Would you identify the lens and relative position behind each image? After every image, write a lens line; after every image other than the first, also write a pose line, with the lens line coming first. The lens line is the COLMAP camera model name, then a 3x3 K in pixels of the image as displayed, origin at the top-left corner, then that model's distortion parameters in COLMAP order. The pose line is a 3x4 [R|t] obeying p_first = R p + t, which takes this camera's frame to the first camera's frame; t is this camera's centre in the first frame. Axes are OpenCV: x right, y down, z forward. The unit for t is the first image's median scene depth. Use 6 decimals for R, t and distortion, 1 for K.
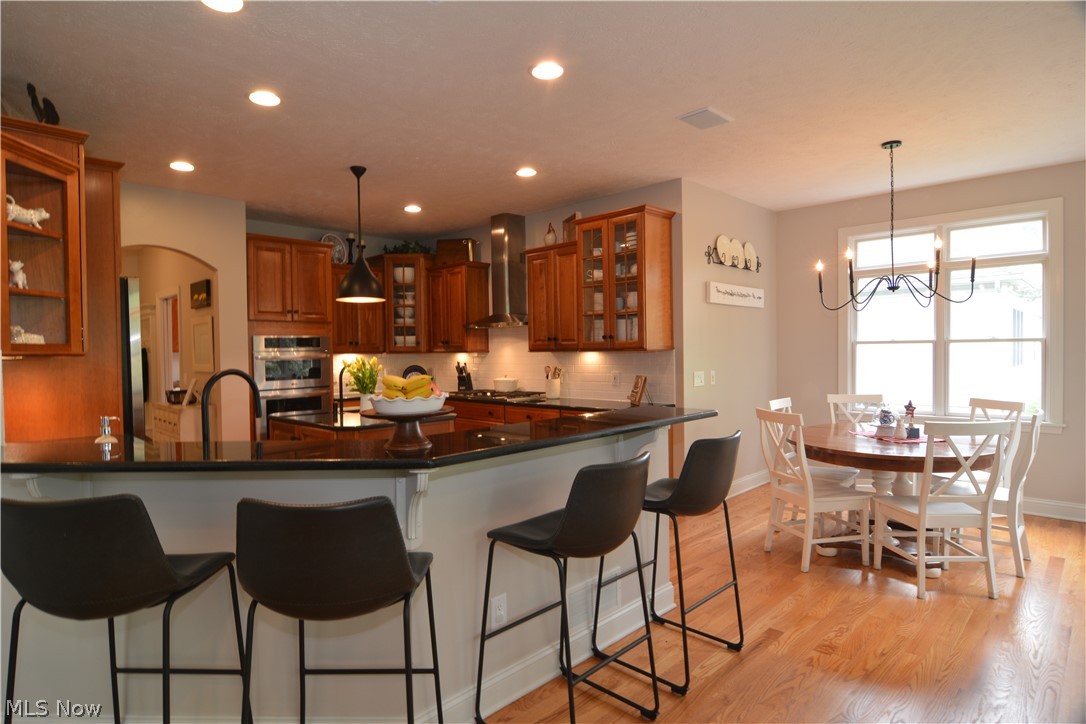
lens RADIAL K [[585.4, 0, 543.0], [0, 585.4, 362.0], [0, 0, 1]] dist [-0.002740, -0.000804]
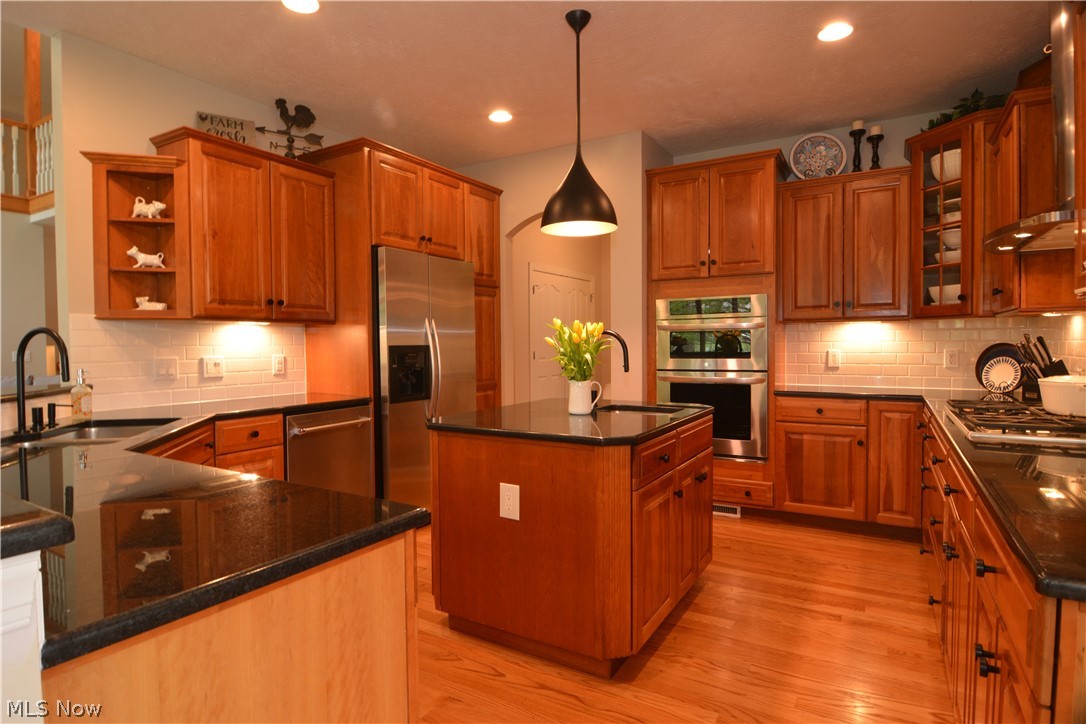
lens RADIAL K [[585.4, 0, 543.0], [0, 585.4, 362.0], [0, 0, 1]] dist [-0.002740, -0.000804]
pose [[0.216934, 0.043727, -0.975206, 0.233106], [-0.013564, 0.999035, 0.041778, 0.007947], [0.976092, 0.004165, 0.217318, 0.644380]]
